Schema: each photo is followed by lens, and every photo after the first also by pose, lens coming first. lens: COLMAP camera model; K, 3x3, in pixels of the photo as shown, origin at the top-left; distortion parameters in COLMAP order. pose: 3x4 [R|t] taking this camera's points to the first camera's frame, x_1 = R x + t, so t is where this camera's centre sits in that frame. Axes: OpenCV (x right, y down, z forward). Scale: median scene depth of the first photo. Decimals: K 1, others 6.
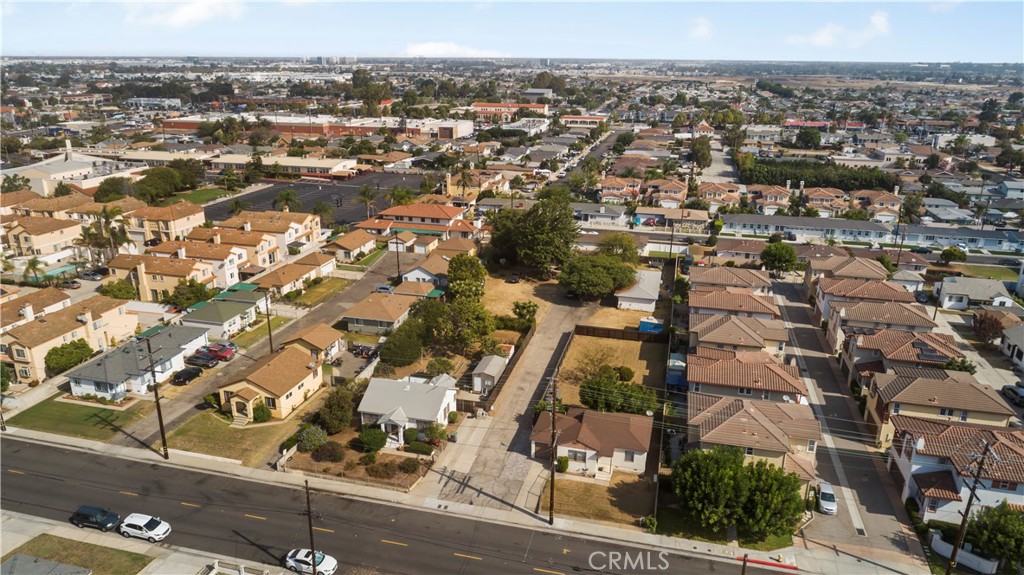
lens RADIAL K [[688.5, 0, 509.4], [0, 688.5, 290.2], [0, 0, 1]] dist [-0.006677, 0.001056]
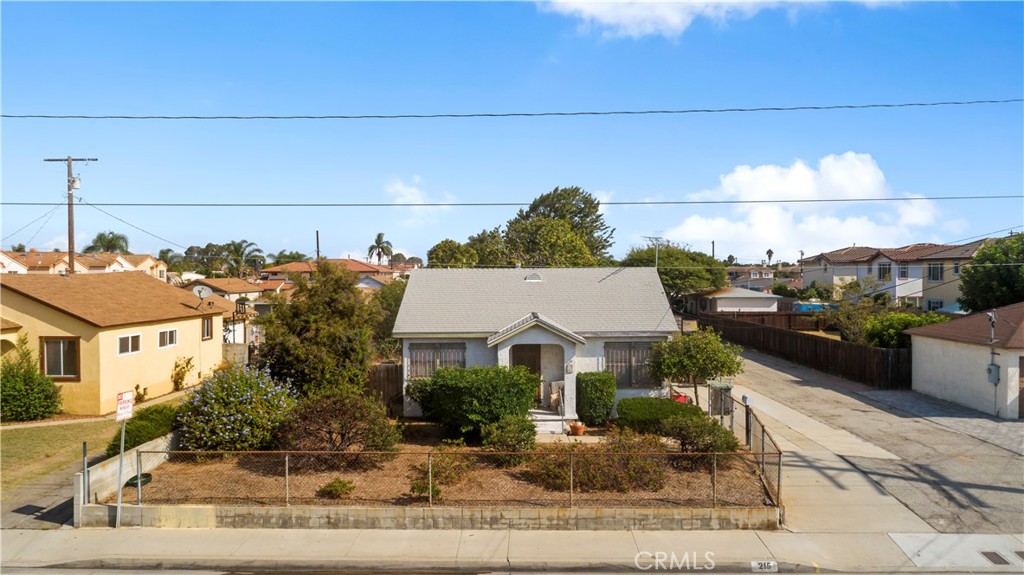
lens RADIAL K [[704.9, 0, 508.9], [0, 704.9, 288.1], [0, 0, 1]] dist [-0.013492, 0.003017]
pose [[0.974063, -0.018630, 0.225510, -0.156409], [0.085054, 0.953666, -0.288595, 0.161044], [-0.209685, 0.300290, 0.930515, 0.461283]]
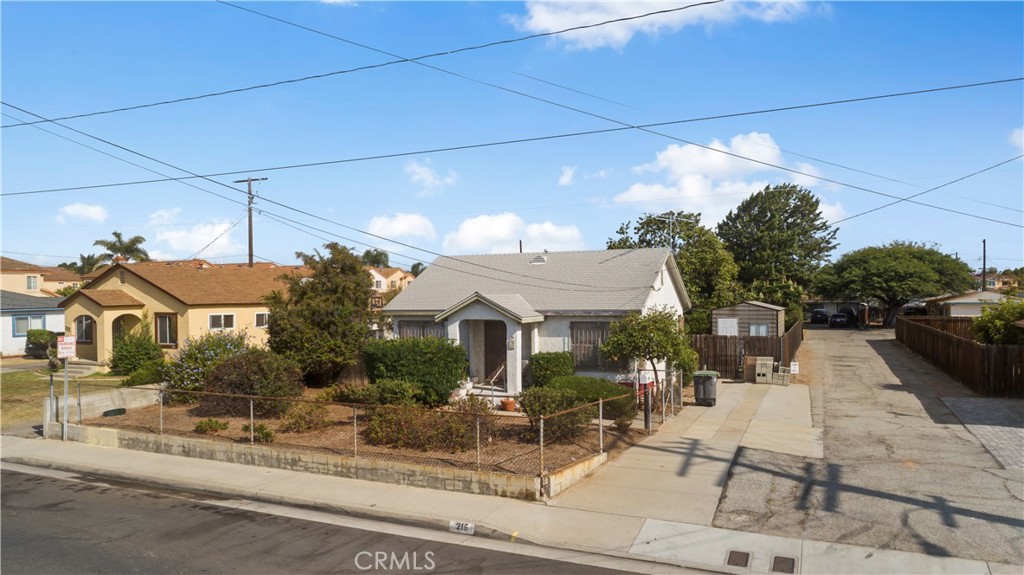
lens RADIAL K [[698.9, 0, 506.6], [0, 698.9, 302.3], [0, 0, 1]] dist [-0.015126, 0.002604]
pose [[0.983552, -0.015688, -0.179941, -0.069921], [-0.040056, 0.952471, -0.301983, 0.173211], [0.176126, 0.304224, 0.936177, 0.463022]]
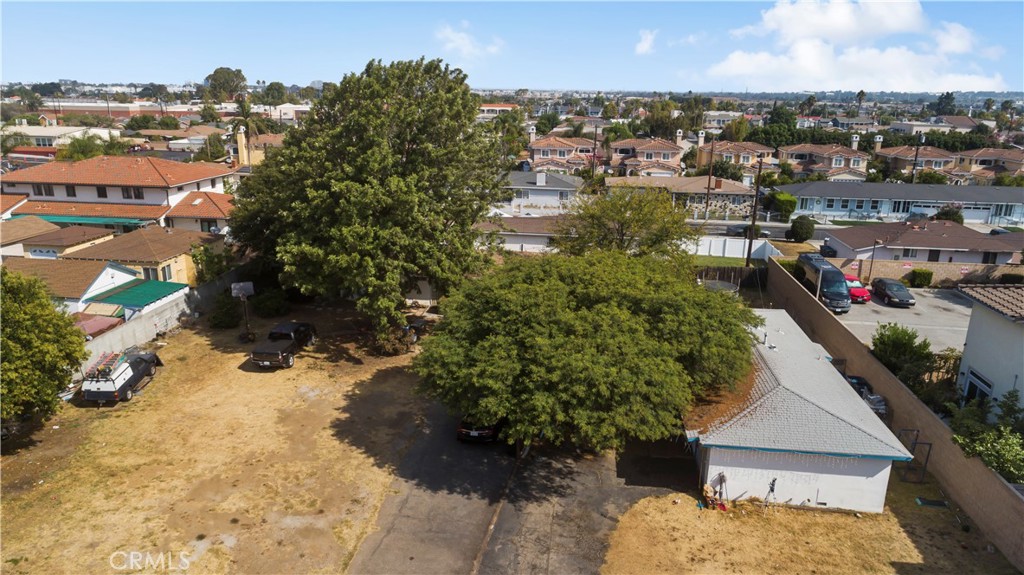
lens RADIAL K [[688.5, 0, 509.4], [0, 688.5, 290.2], [0, 0, 1]] dist [-0.006677, 0.001056]
pose [[0.991279, -0.030471, 0.128206, 0.073269], [0.035778, 0.998587, -0.039295, -0.030584], [-0.126827, 0.043539, 0.990969, 0.797448]]
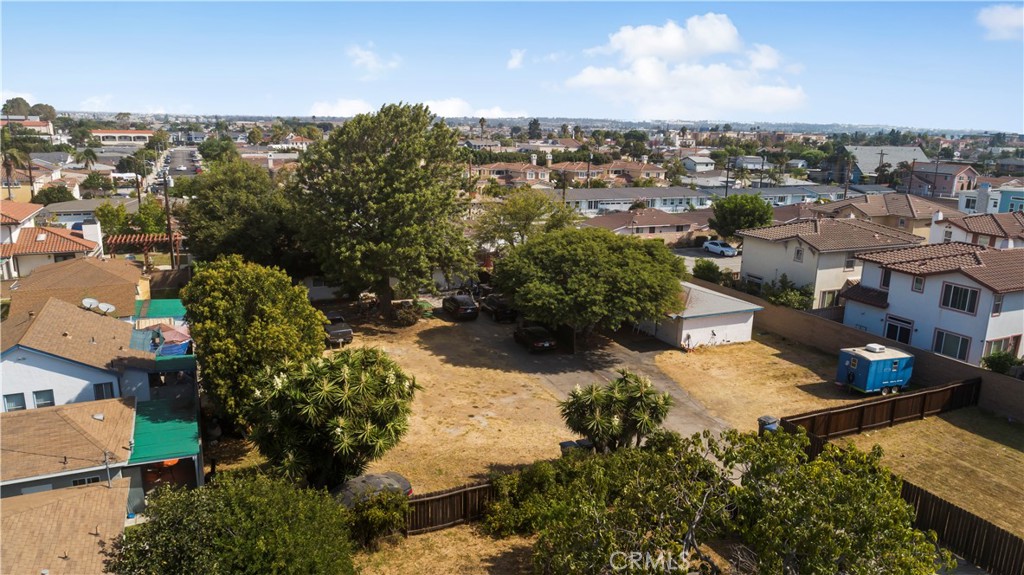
lens RADIAL K [[690.5, 0, 511.7], [0, 690.5, 299.9], [0, 0, 1]] dist [-0.004283, -0.000553]
pose [[0.776705, -0.148981, 0.611991, -0.148719], [0.187480, 0.982268, 0.001181, -0.019051], [-0.601315, 0.113819, 0.790863, 0.748359]]
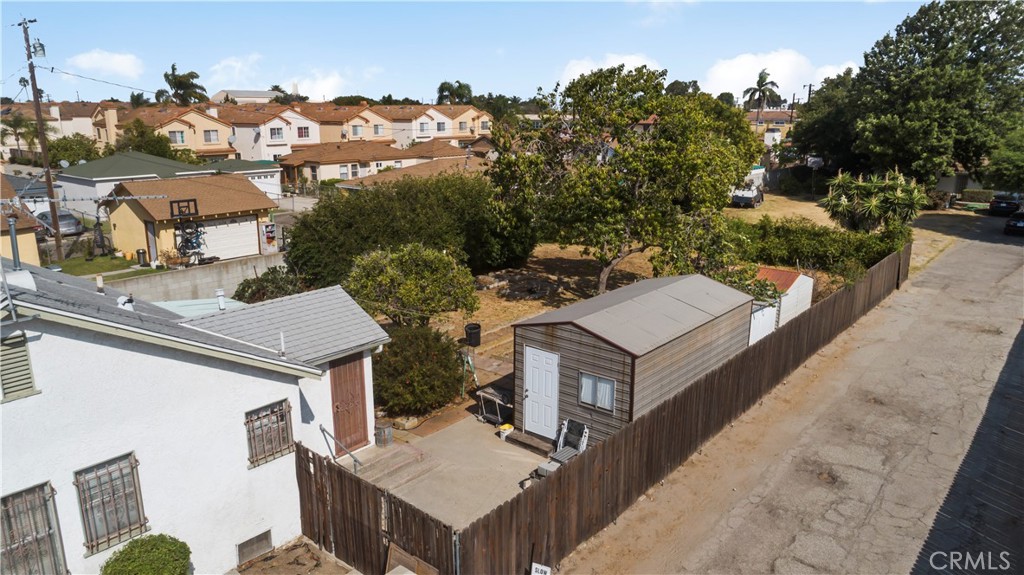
lens RADIAL K [[704.9, 0, 508.9], [0, 704.9, 288.1], [0, 0, 1]] dist [-0.013492, 0.003017]
pose [[0.901033, 0.097805, -0.422580, 0.011810], [-0.130185, 0.990309, -0.048379, 0.089283], [0.413753, 0.098605, 0.905034, 0.620018]]
